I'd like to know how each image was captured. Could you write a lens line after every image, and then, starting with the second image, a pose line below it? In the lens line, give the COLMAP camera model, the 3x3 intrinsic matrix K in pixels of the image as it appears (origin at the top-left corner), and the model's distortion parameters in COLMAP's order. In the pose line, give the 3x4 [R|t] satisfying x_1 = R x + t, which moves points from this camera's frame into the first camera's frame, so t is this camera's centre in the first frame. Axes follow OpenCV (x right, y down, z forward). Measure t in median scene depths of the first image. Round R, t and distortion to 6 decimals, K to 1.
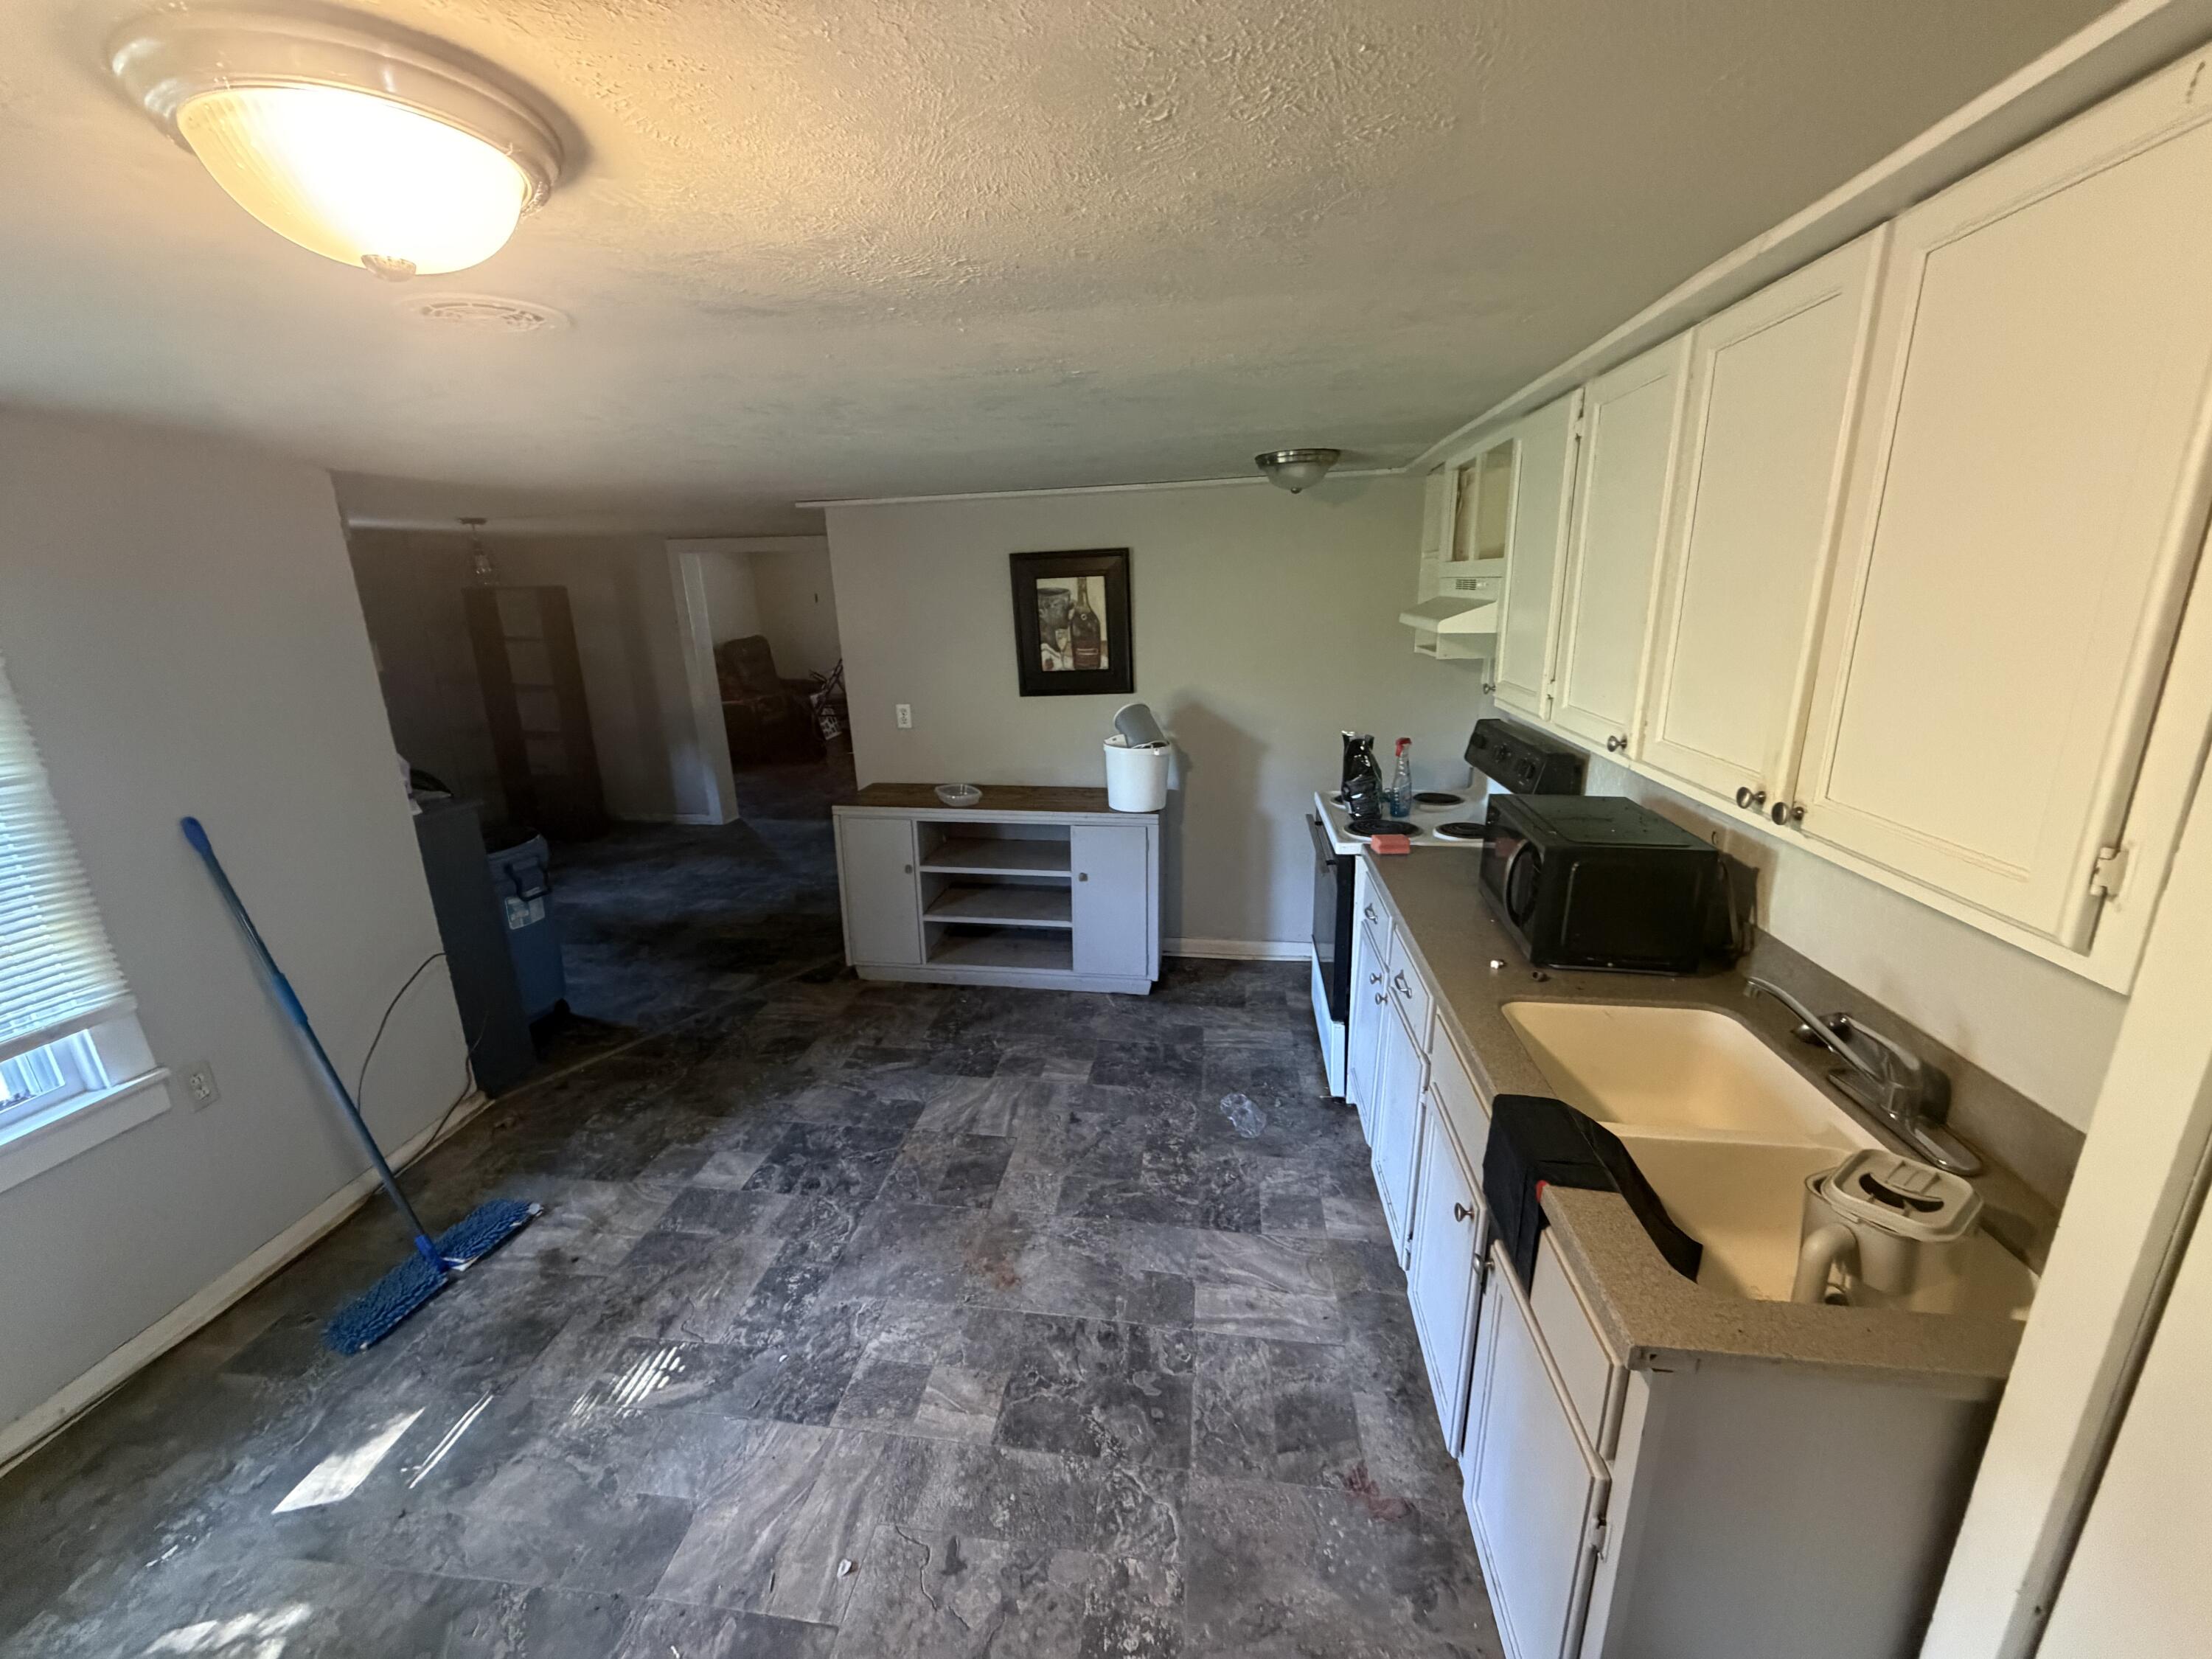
lens RADIAL K [[884.1, 0, 1100.1], [0, 884.1, 829.6], [0, 0, 1]] dist [-0.003082, 0.000044]
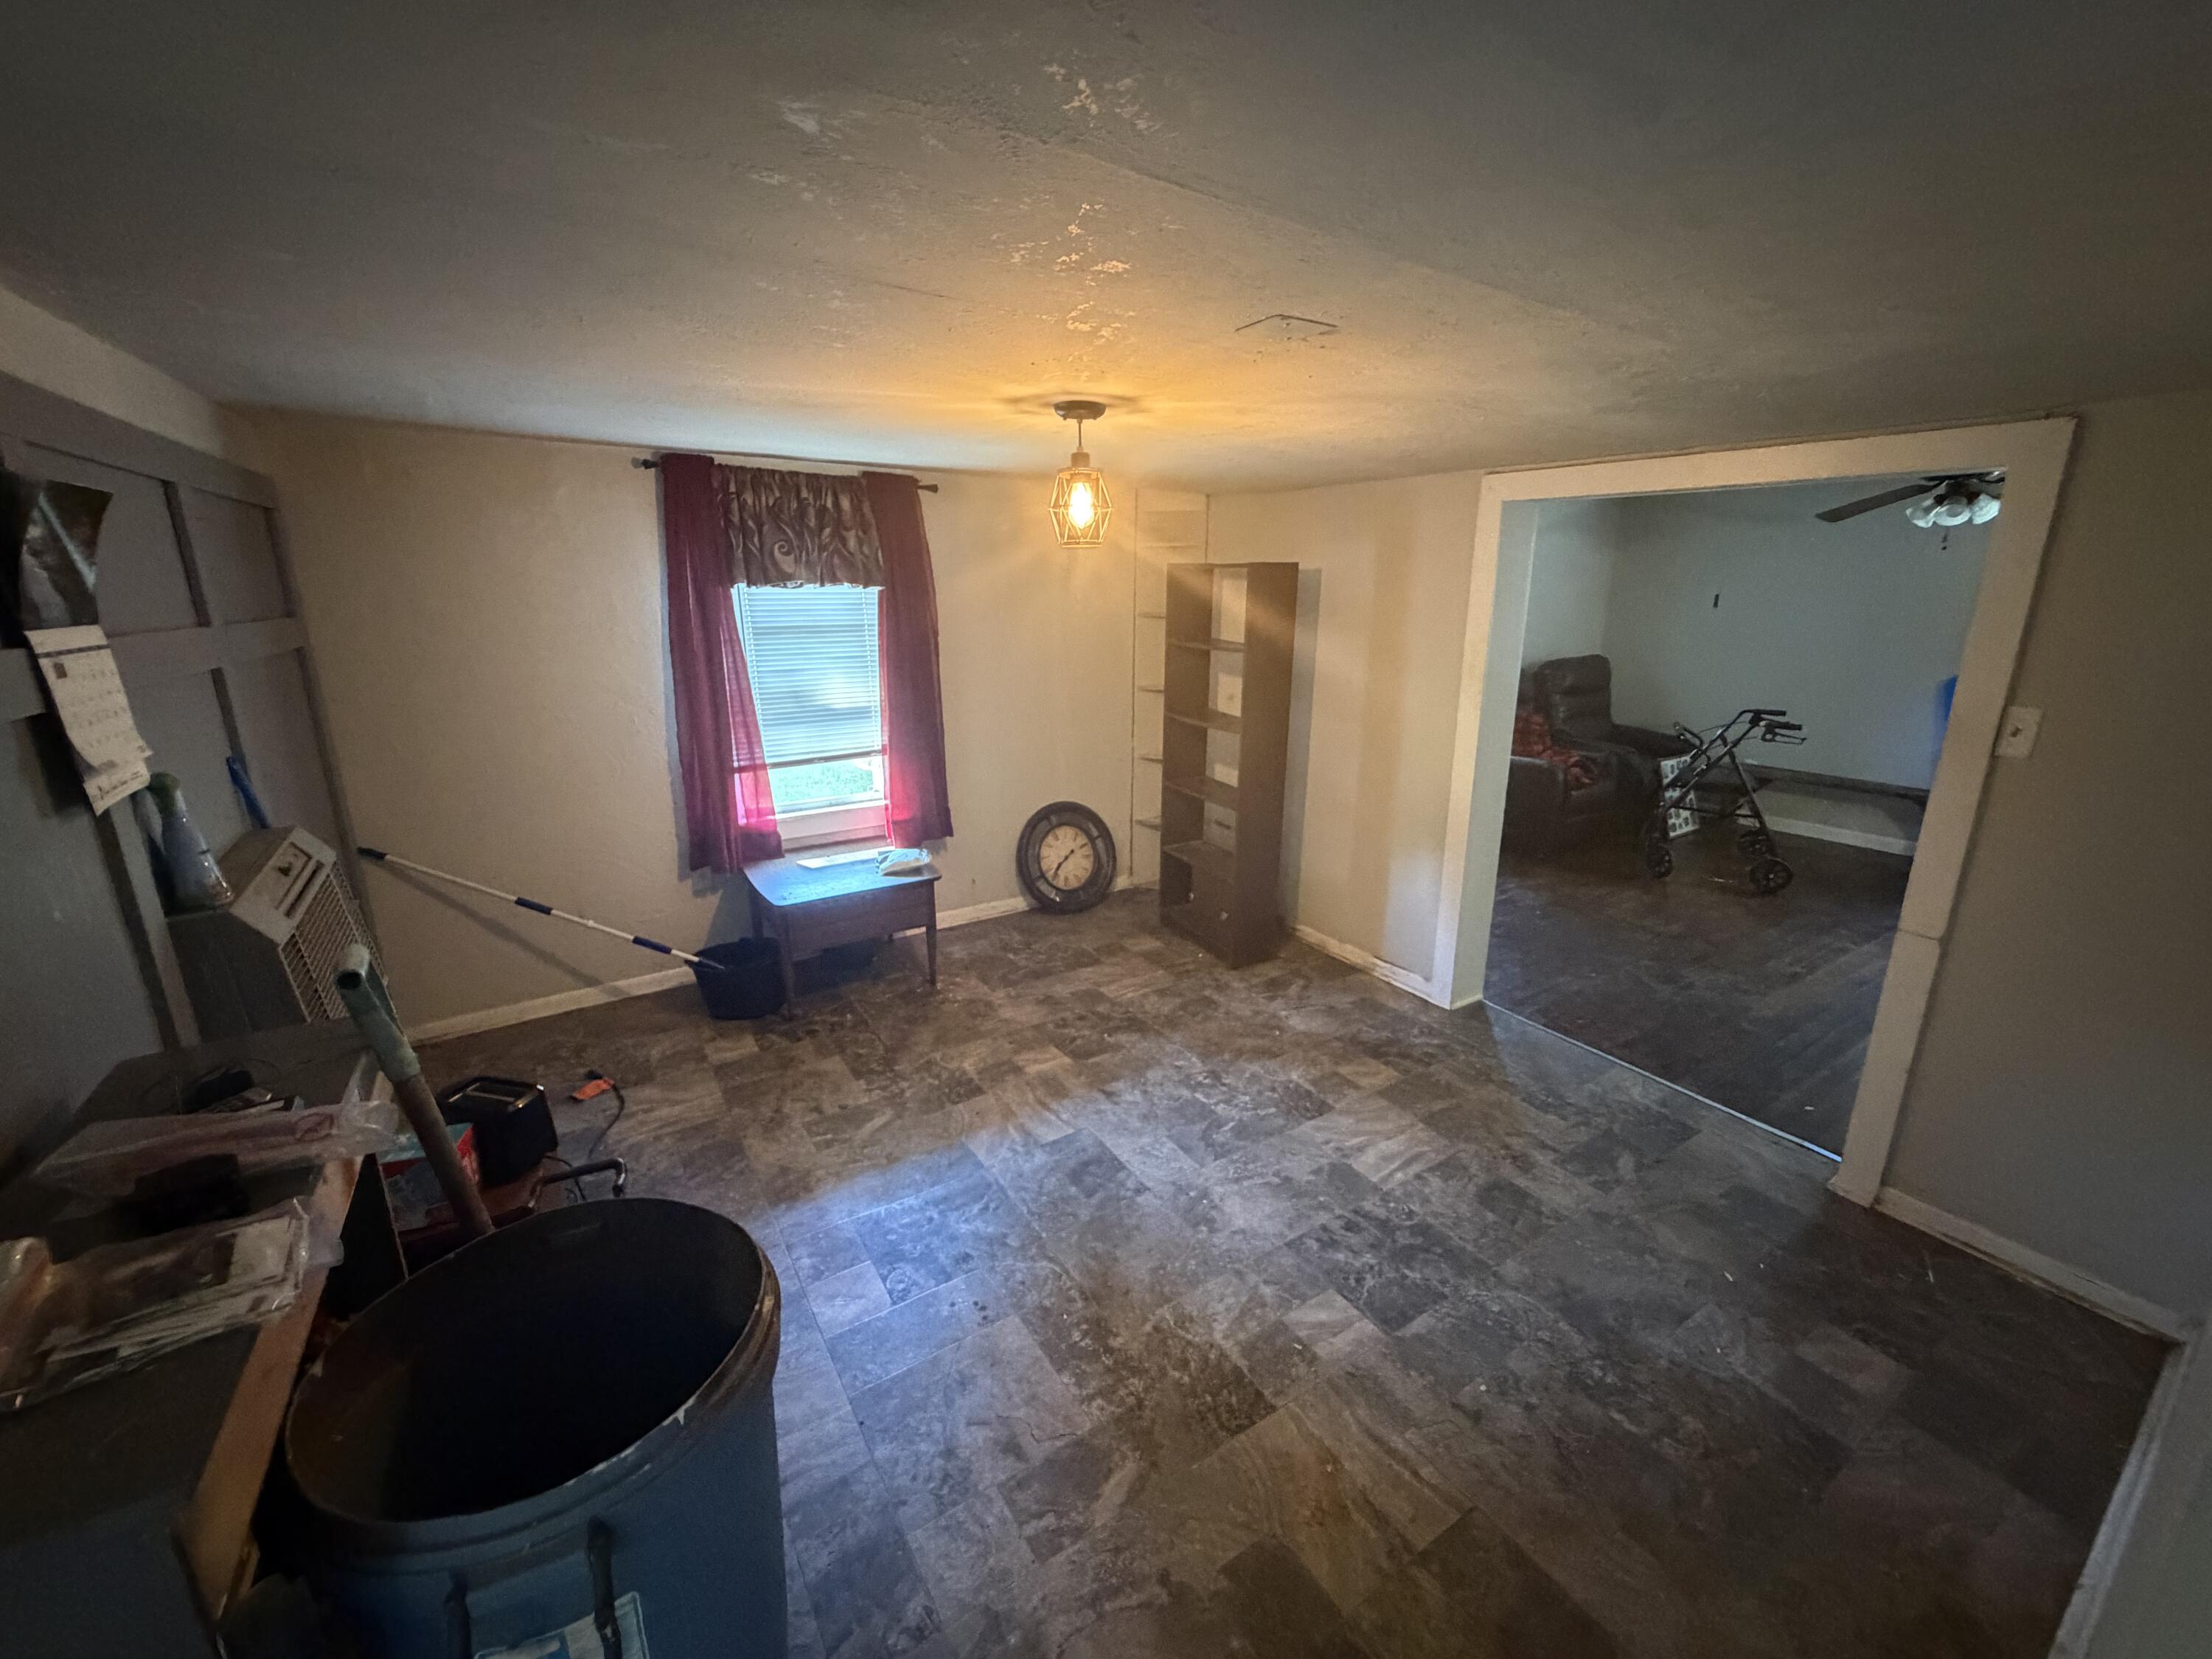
lens RADIAL K [[884.1, 0, 1104.0], [0, 884.1, 825.6], [0, 0, 1]] dist [-0.003082, 0.000044]
pose [[0.660394, 0.219531, -0.718113, -0.154830], [-0.223042, 0.970498, 0.091573, -0.089526], [0.717030, 0.099695, 0.689876, 0.355580]]
